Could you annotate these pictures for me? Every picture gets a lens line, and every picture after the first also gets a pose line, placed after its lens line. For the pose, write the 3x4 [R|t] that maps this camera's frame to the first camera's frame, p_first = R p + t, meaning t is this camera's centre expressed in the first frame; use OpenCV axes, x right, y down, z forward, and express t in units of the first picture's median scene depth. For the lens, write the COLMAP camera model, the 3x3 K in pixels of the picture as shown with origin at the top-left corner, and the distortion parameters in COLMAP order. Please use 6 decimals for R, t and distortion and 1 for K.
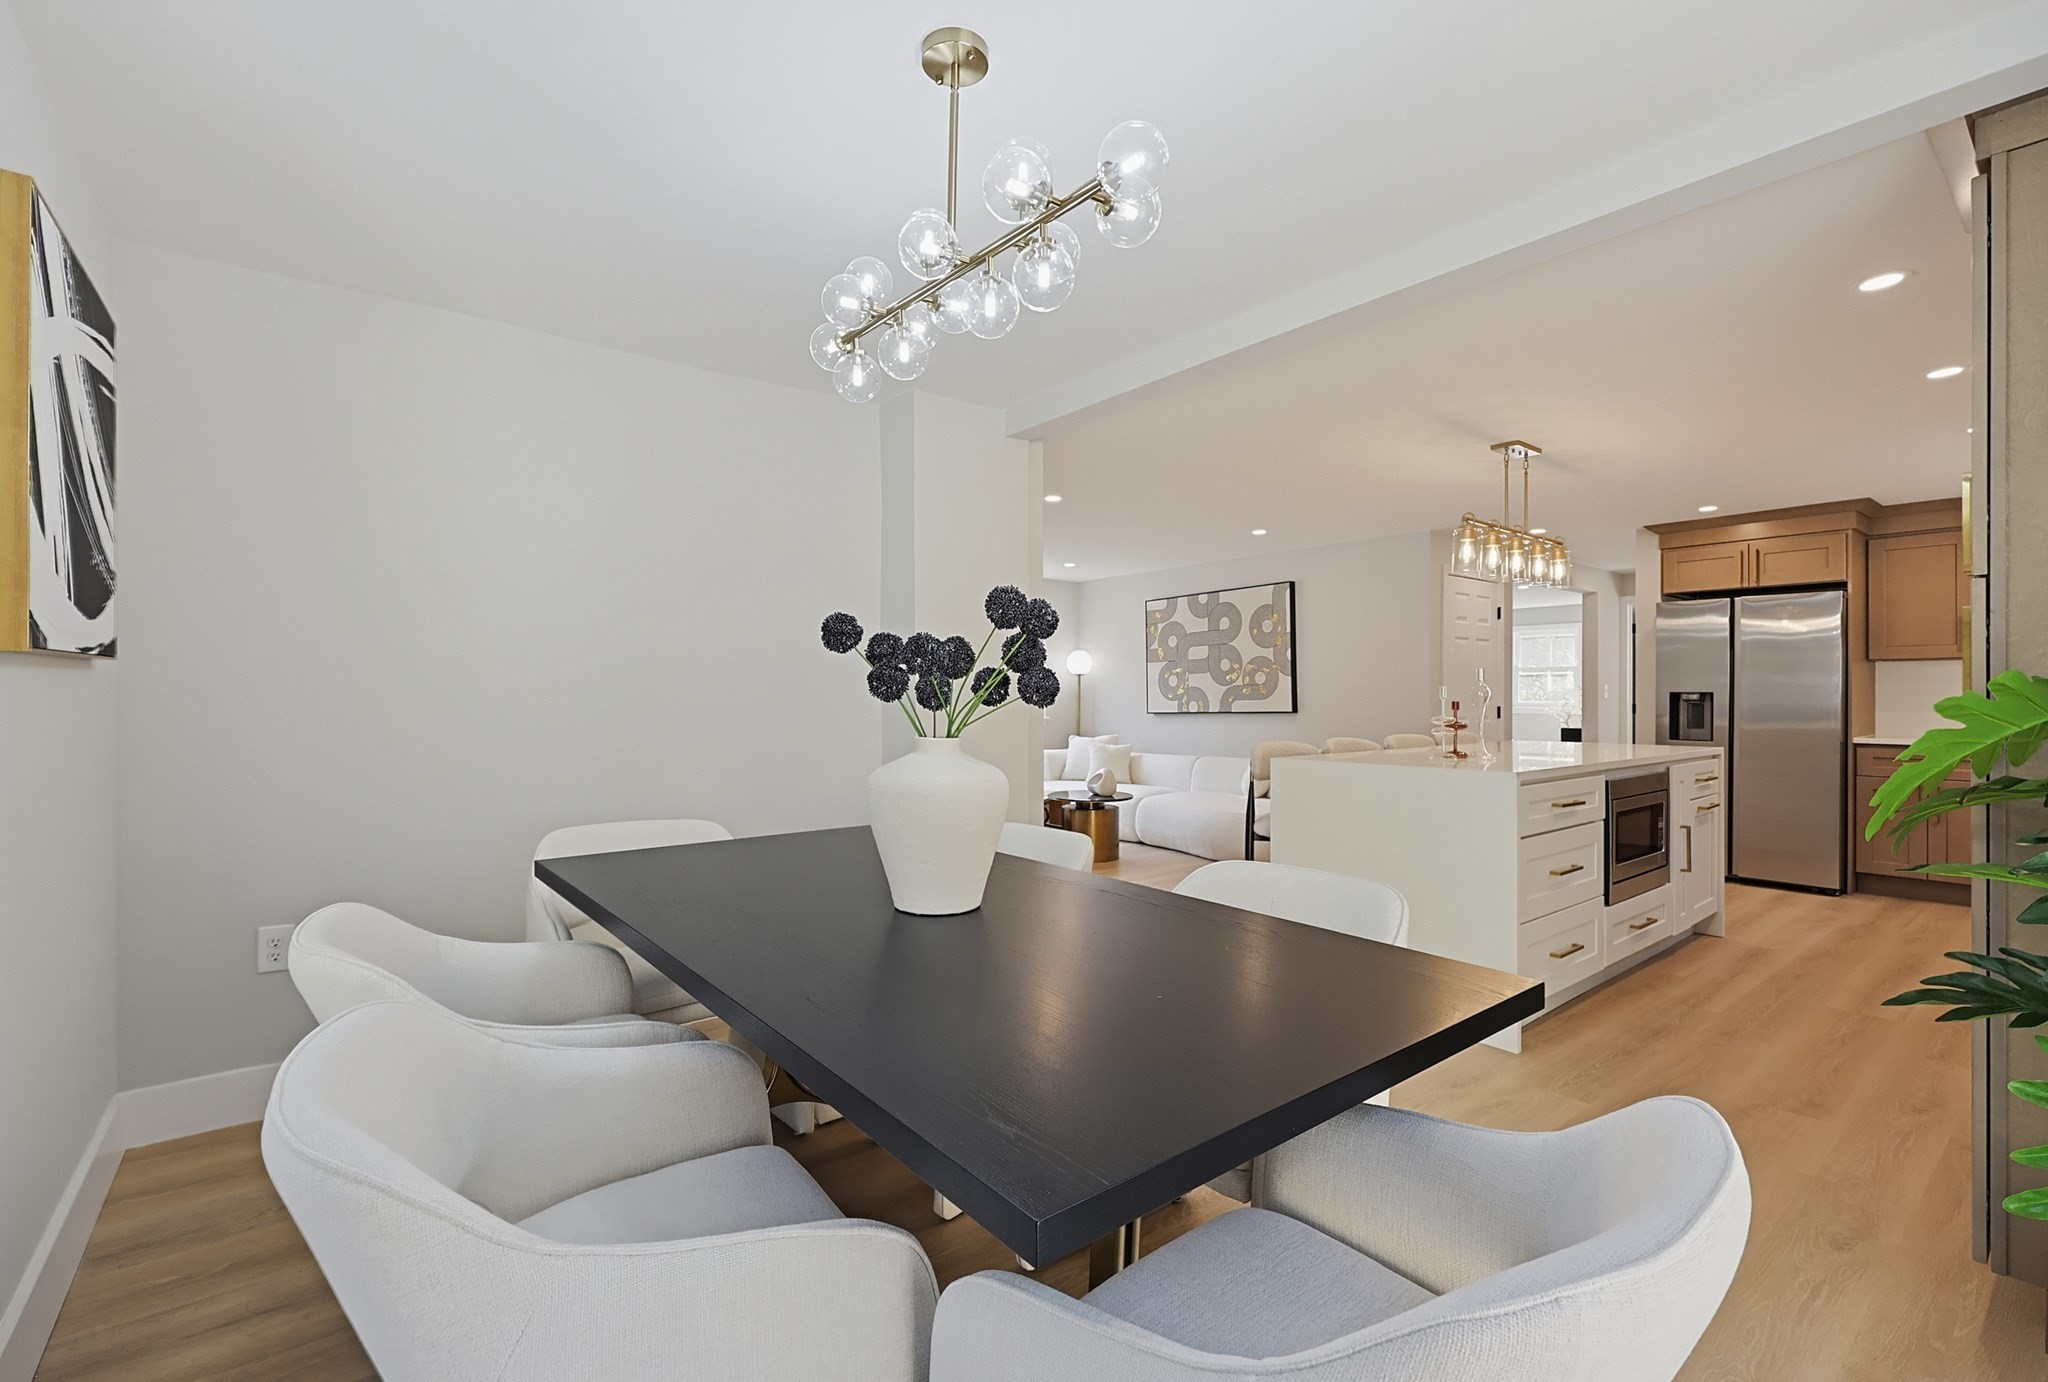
lens RADIAL K [[911.8, 0, 1024.0], [0, 911.8, 691.0], [0, 0, 1]] dist [-0.000395, 0.000096]
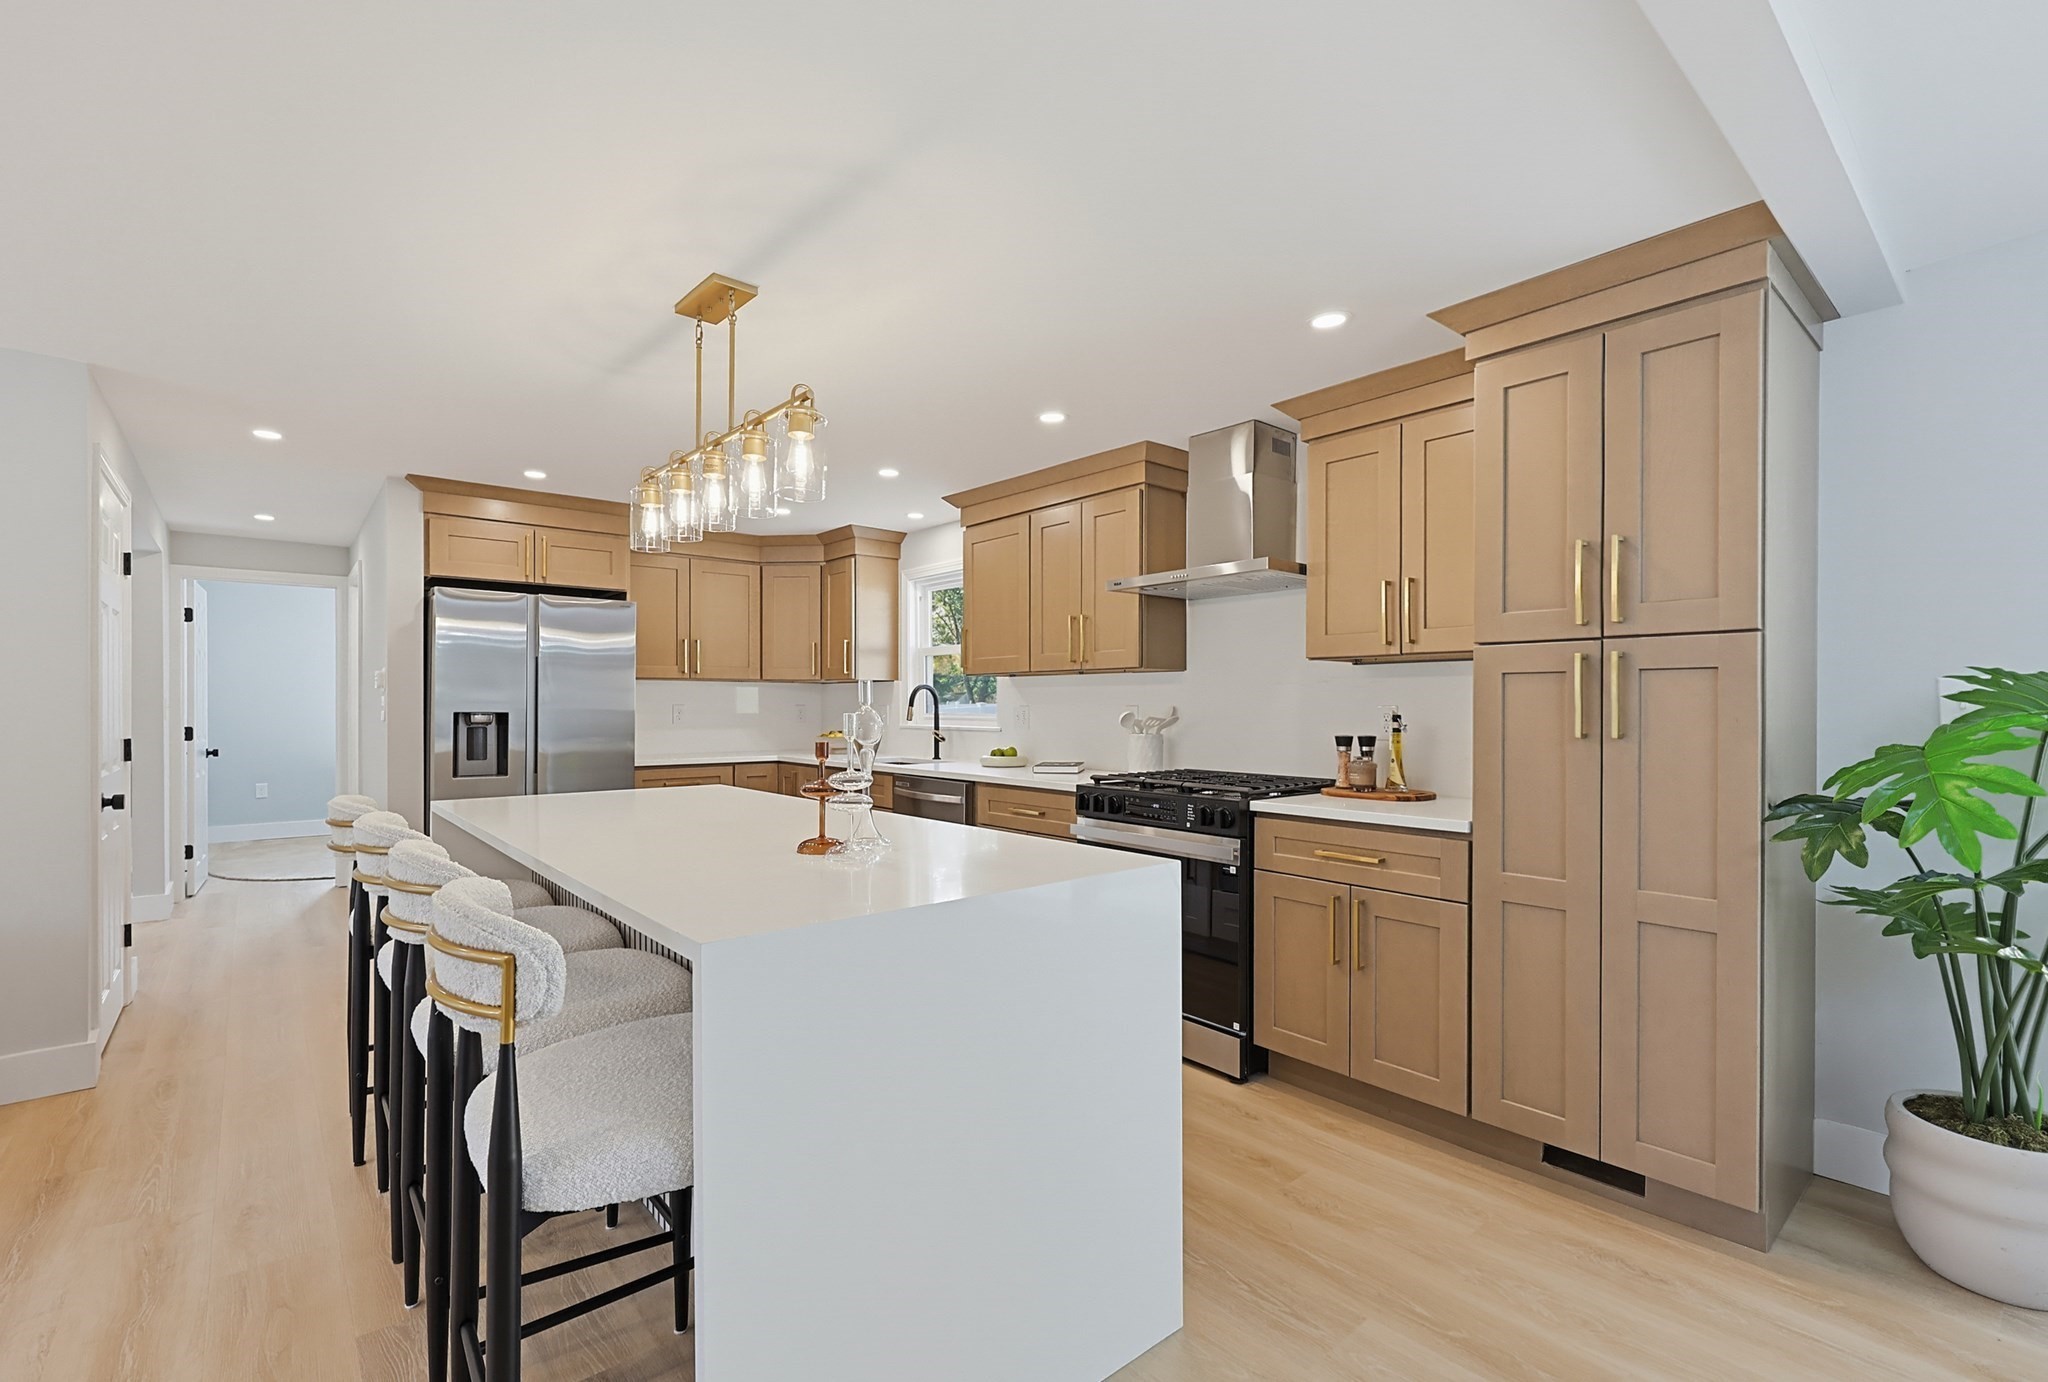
lens RADIAL K [[911.8, 0, 1024.0], [0, 911.8, 691.0], [0, 0, 1]] dist [-0.000395, 0.000096]
pose [[-0.031251, 0.015252, 0.999395, -0.035291], [-0.005863, 0.999864, -0.015443, -0.007665], [-0.999494, -0.006342, -0.031158, 0.623111]]
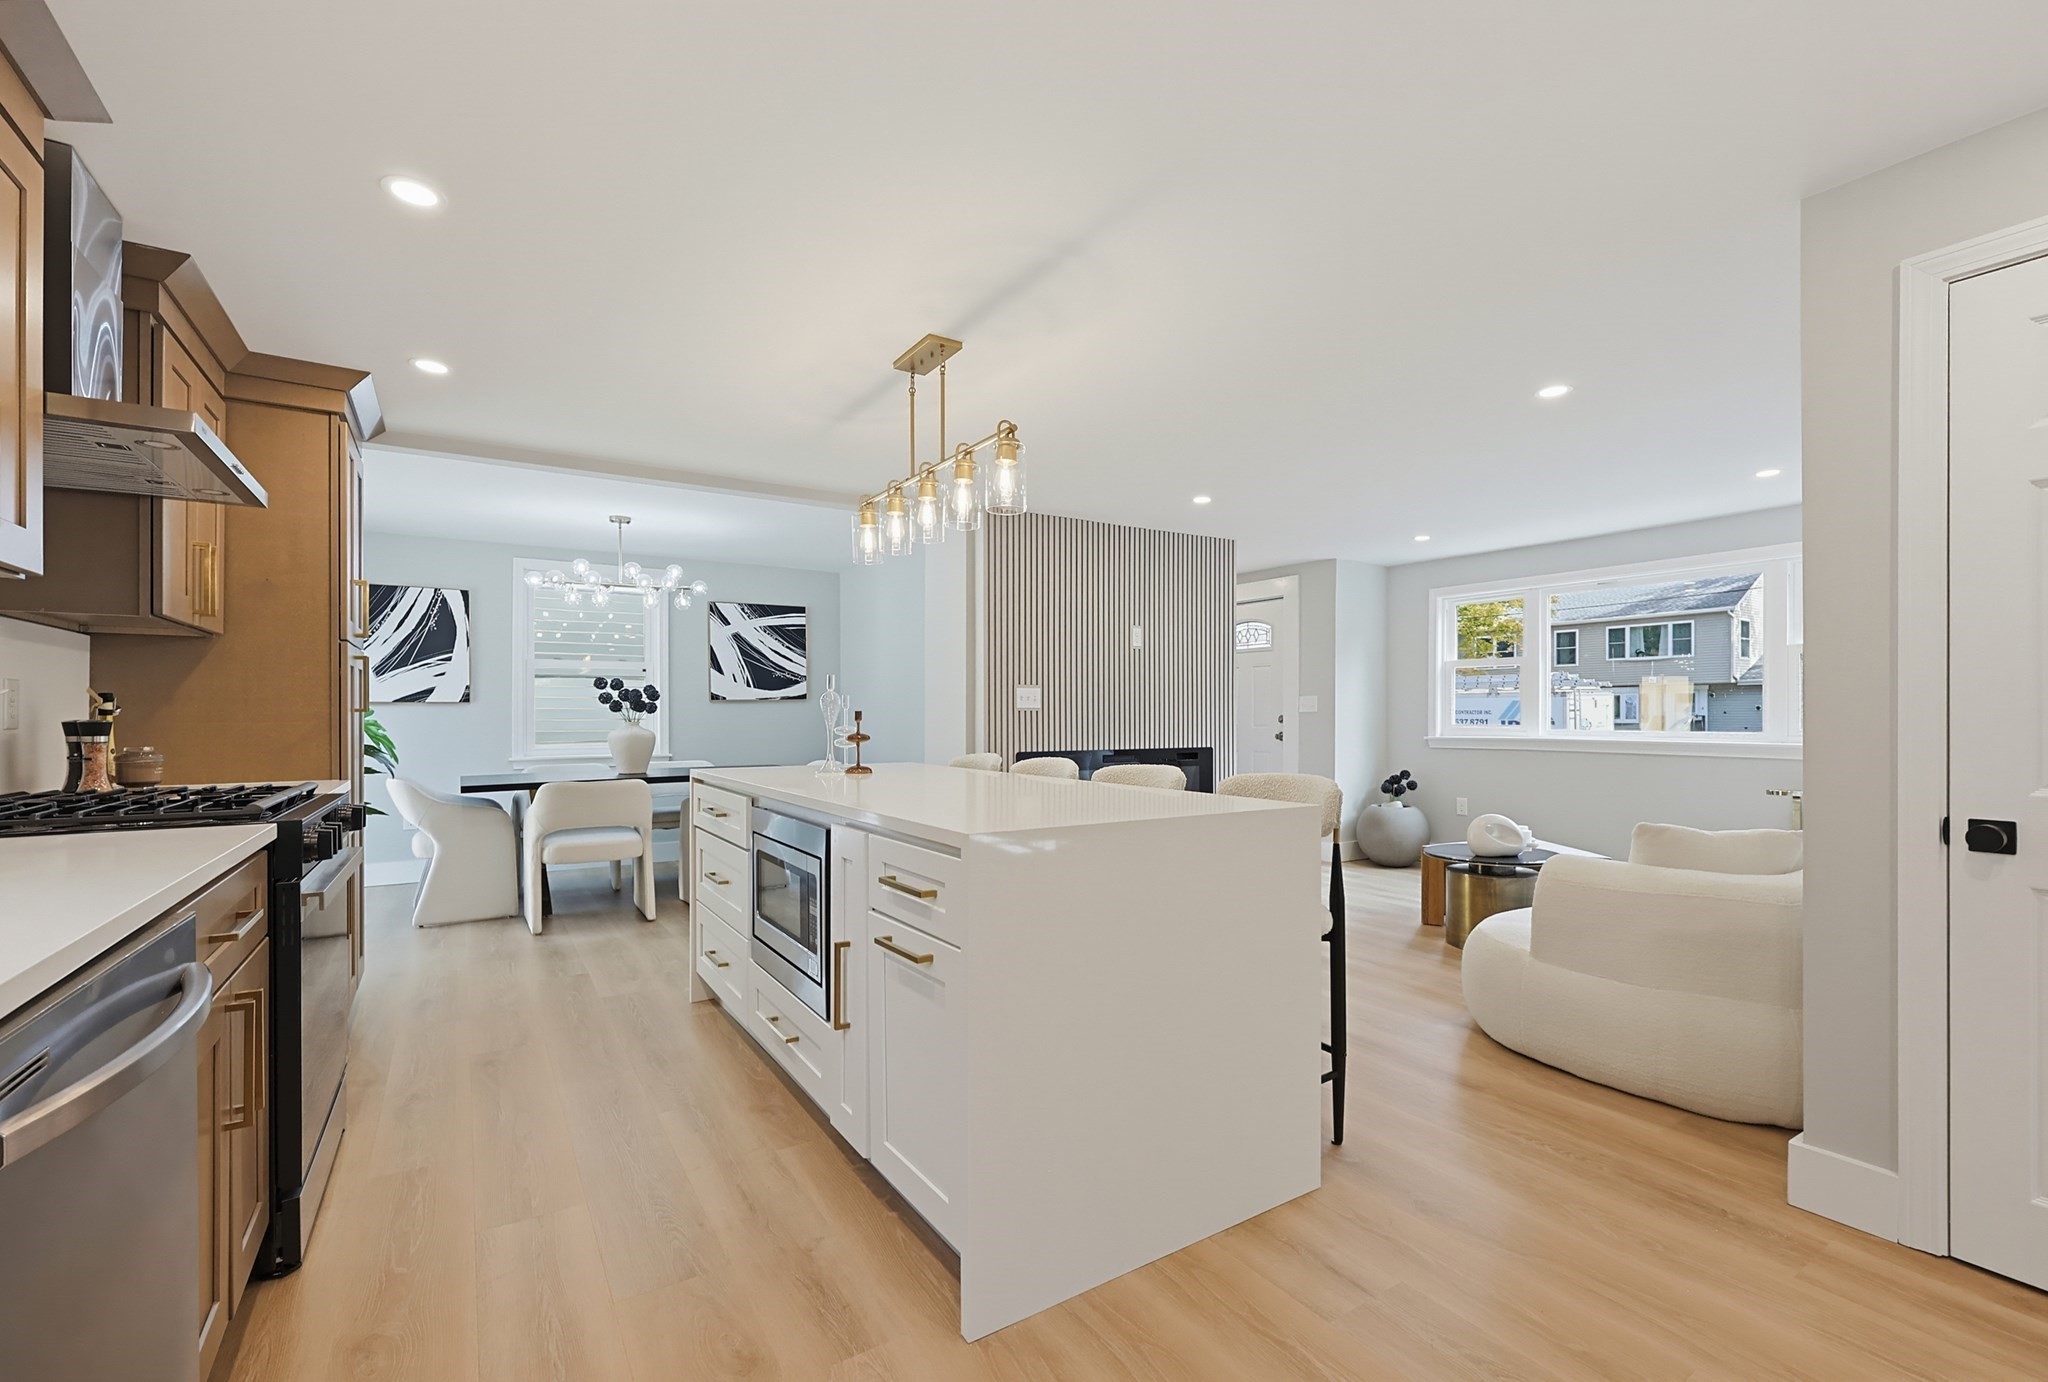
lens RADIAL K [[870.8, 0, 1020.8], [0, 870.8, 707.0], [0, 0, 1]] dist [-0.001952, -0.000142]
pose [[-0.108082, -0.007168, -0.994116, 0.915303], [0.007723, 0.999938, -0.008049, 0.010422], [0.994112, -0.008547, -0.108020, 0.868385]]
